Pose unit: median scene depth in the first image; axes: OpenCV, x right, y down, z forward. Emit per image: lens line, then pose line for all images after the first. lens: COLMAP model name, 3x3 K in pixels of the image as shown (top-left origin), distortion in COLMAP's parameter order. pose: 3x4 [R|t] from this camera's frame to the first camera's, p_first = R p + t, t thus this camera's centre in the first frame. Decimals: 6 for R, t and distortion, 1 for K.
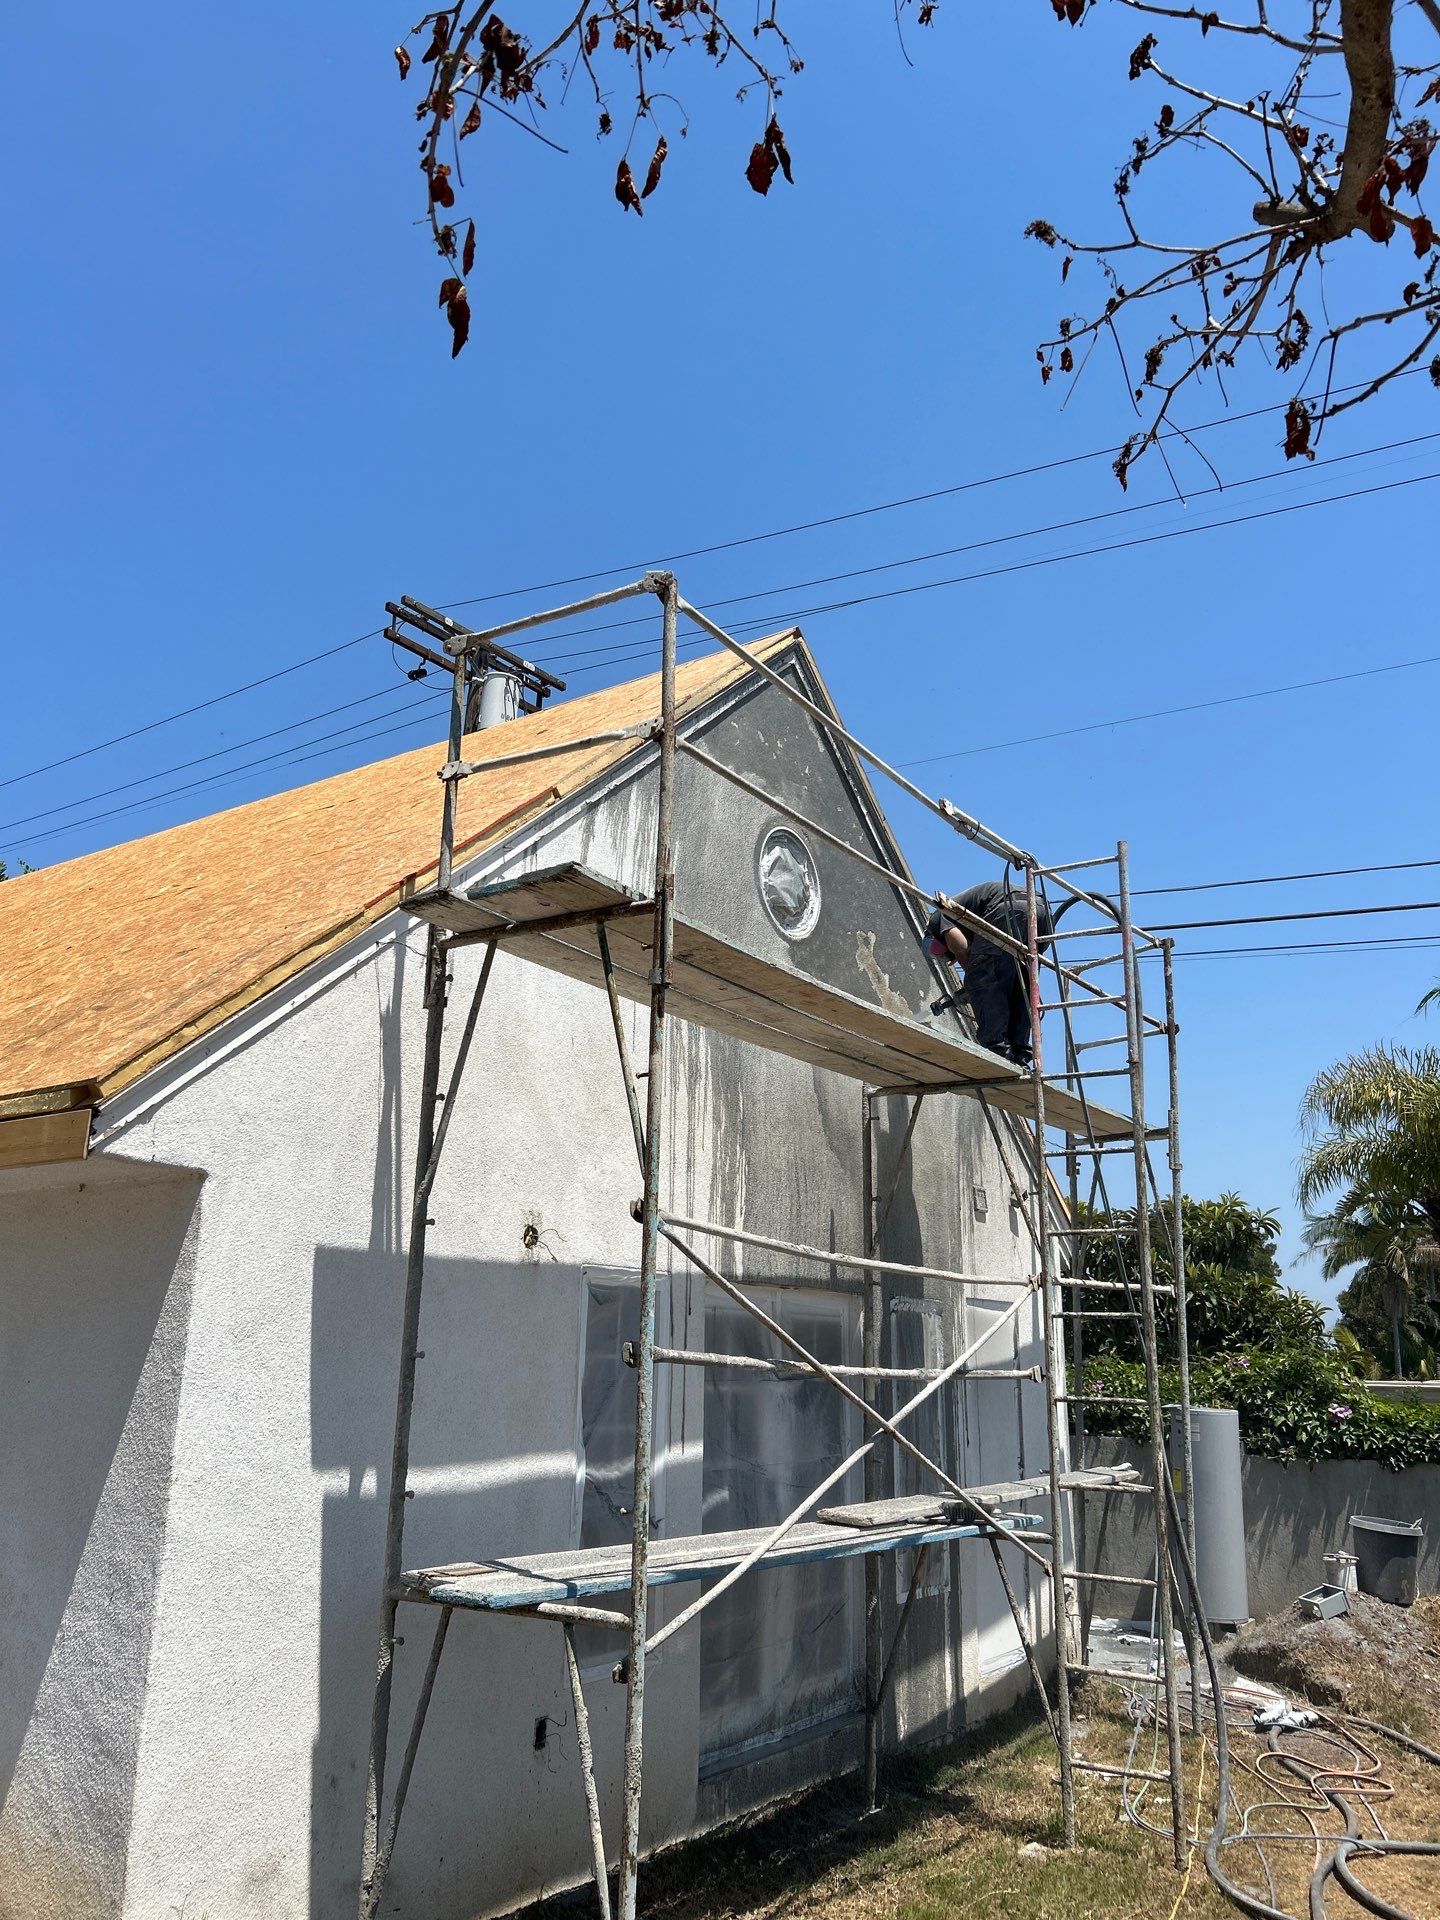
lens RADIAL K [[1455.8, 0, 739.3], [0, 1455.8, 964.9], [0, 0, 1]] dist [0.072225, -0.081076]
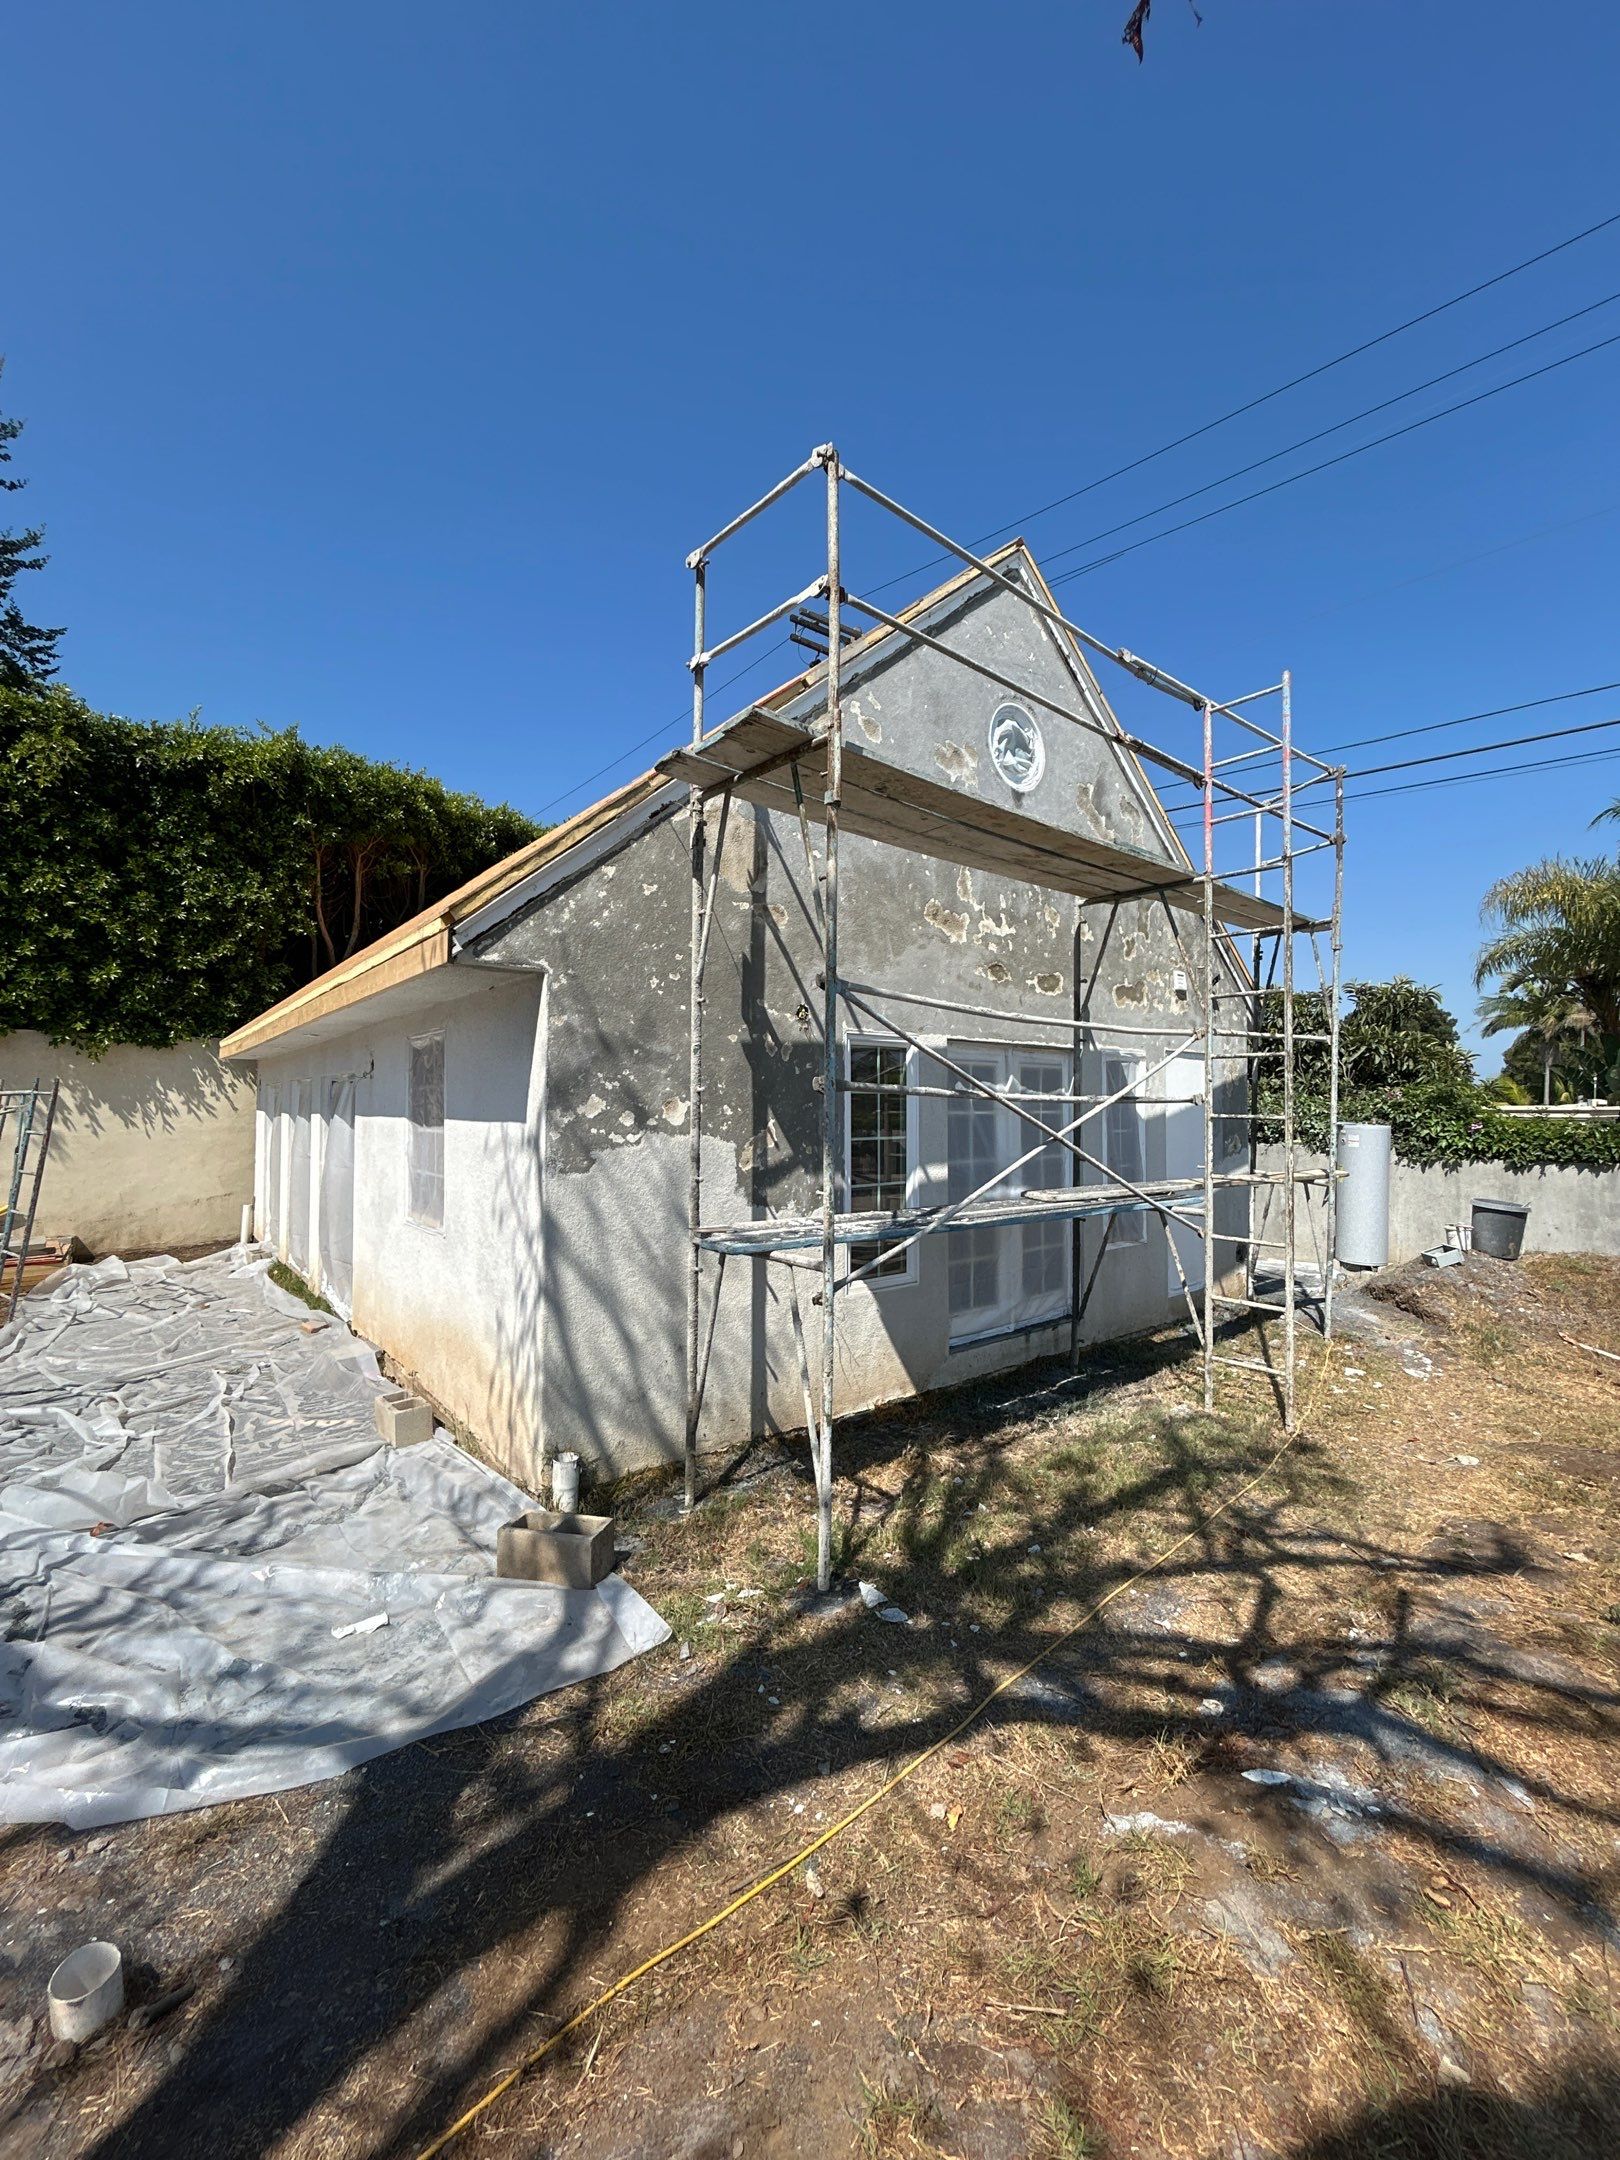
lens RADIAL K [[887.5, 0, 815.2], [0, 887.5, 1085.9], [0, 0, 1]] dist [-0.001852, 0.000109]
pose [[0.960042, -0.018227, -0.279261, 0.128093], [0.084947, 0.969775, 0.228735, 0.067525], [0.266651, -0.243317, 0.932574, 0.202191]]
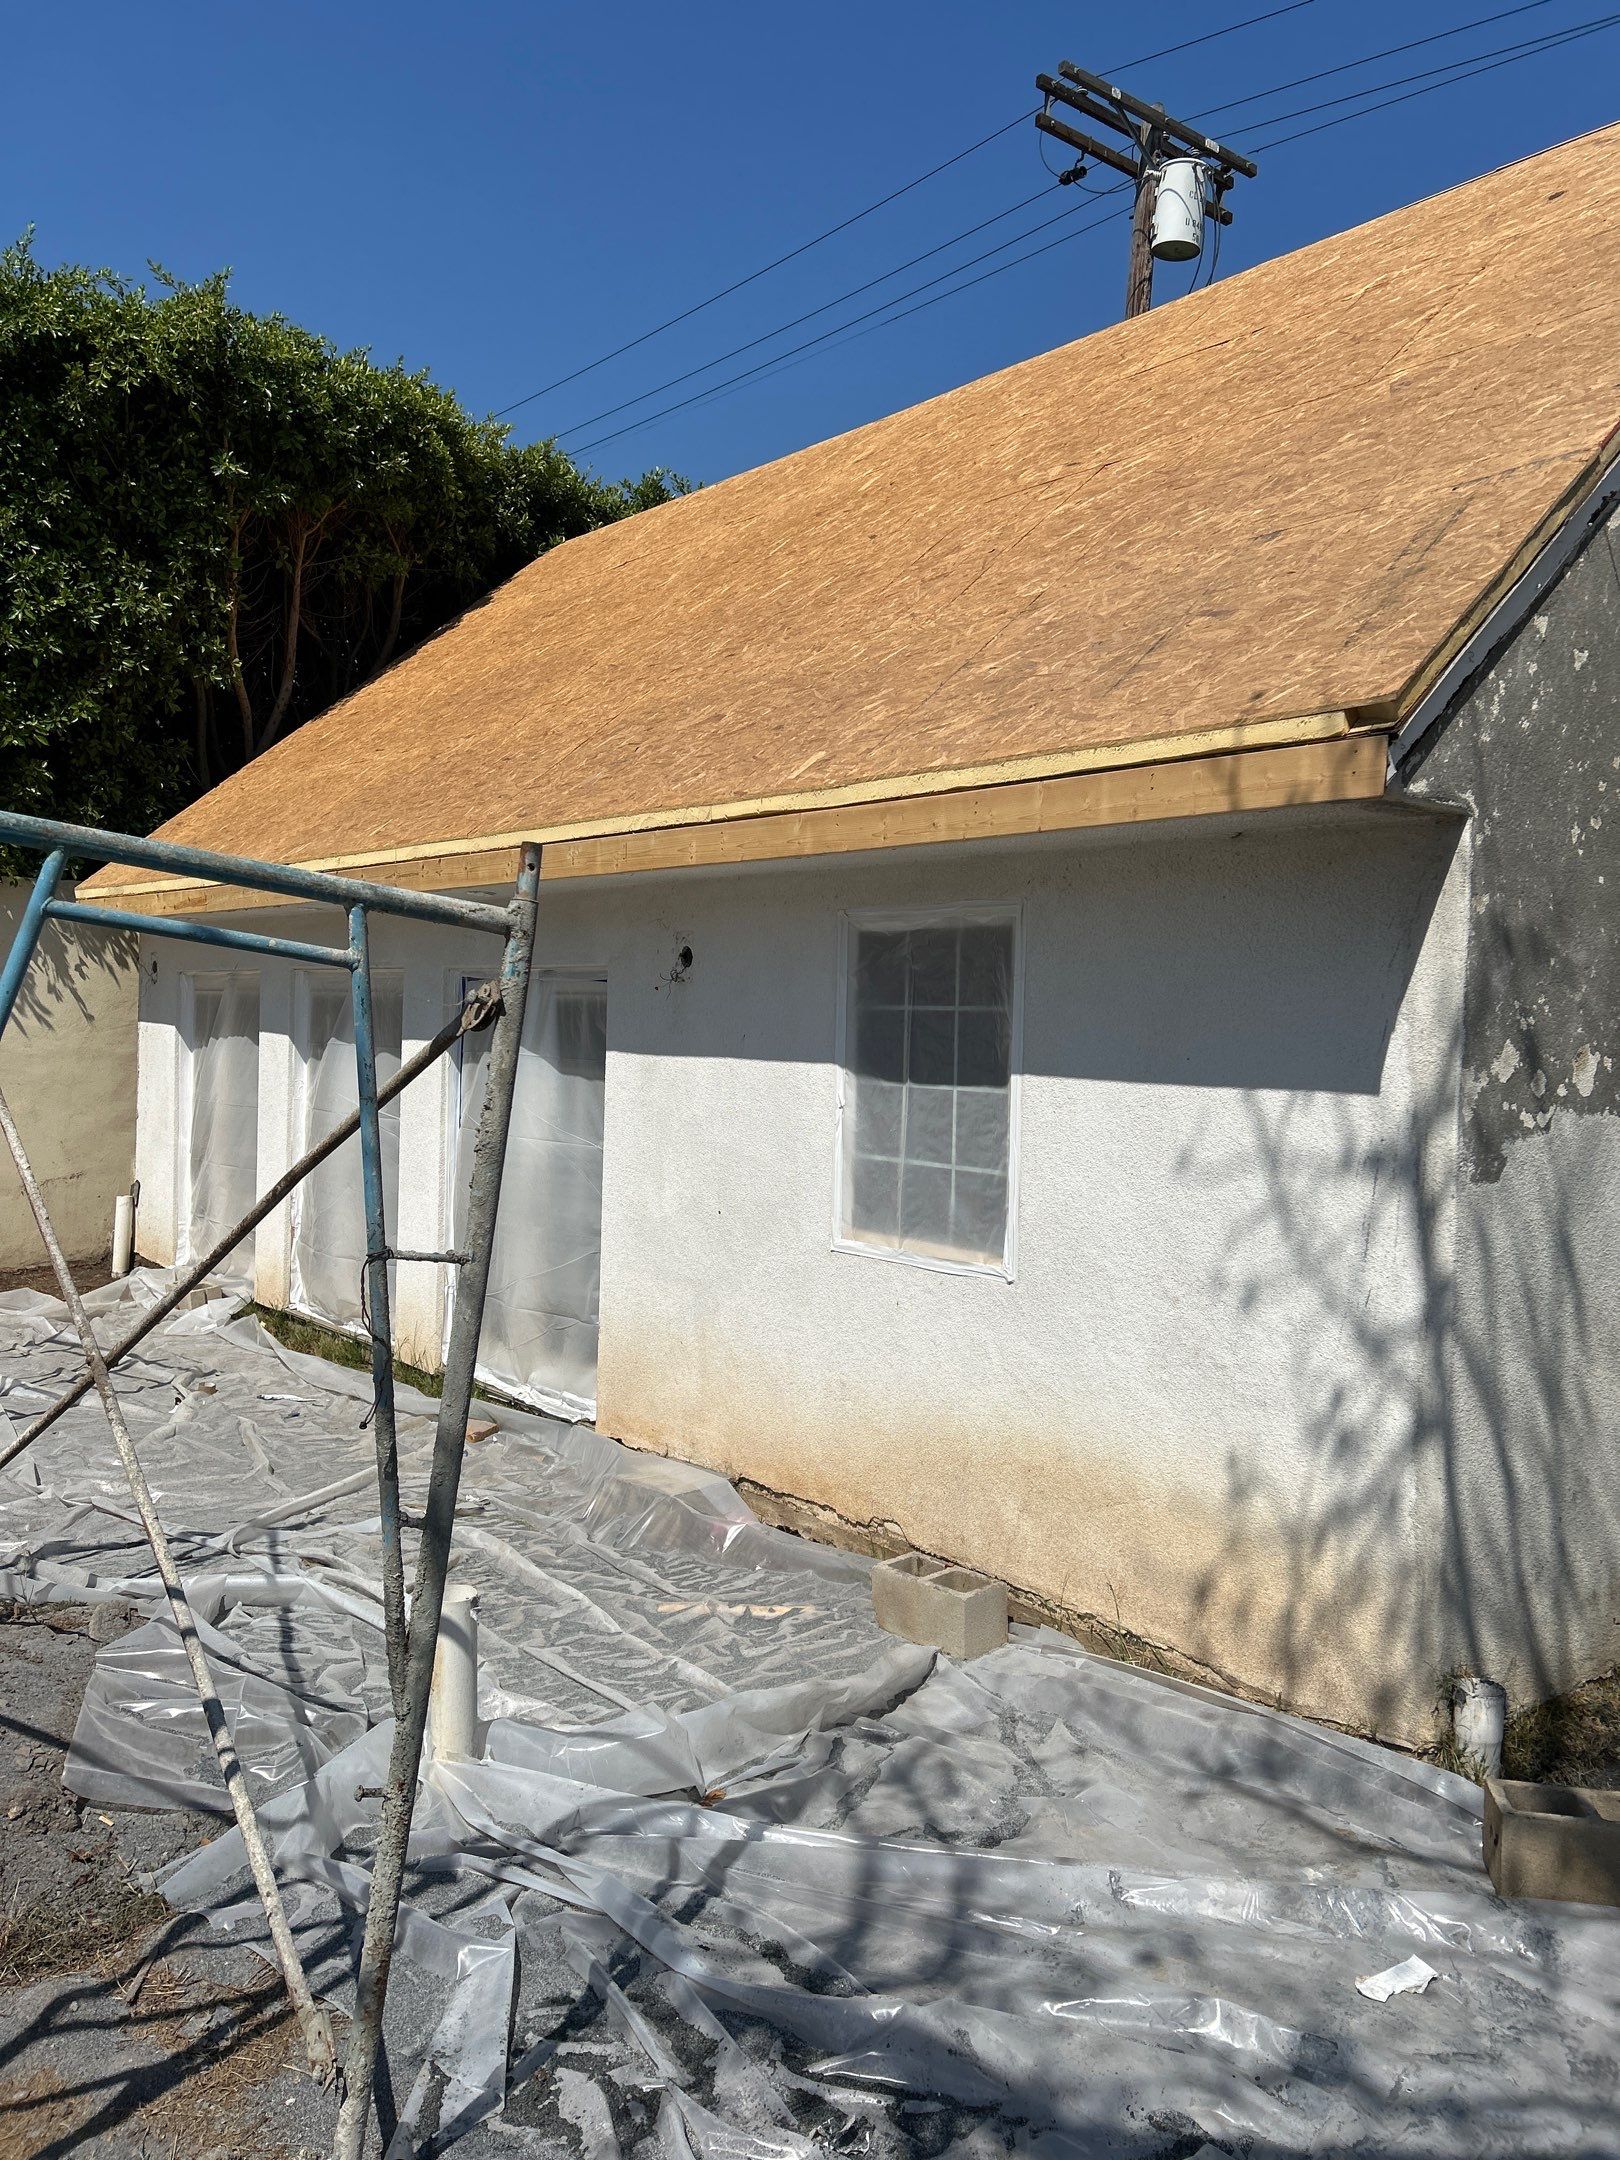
lens RADIAL K [[1675.1, 0, 852.8], [0, 1675.1, 1073.5], [0, 0, 1]] dist [0.021321, 0.002329]
pose [[0.965490, 0.020540, -0.259629, -0.416561], [0.055284, 0.958004, 0.281376, 0.000984], [0.254505, -0.286019, 0.923807, 0.023833]]
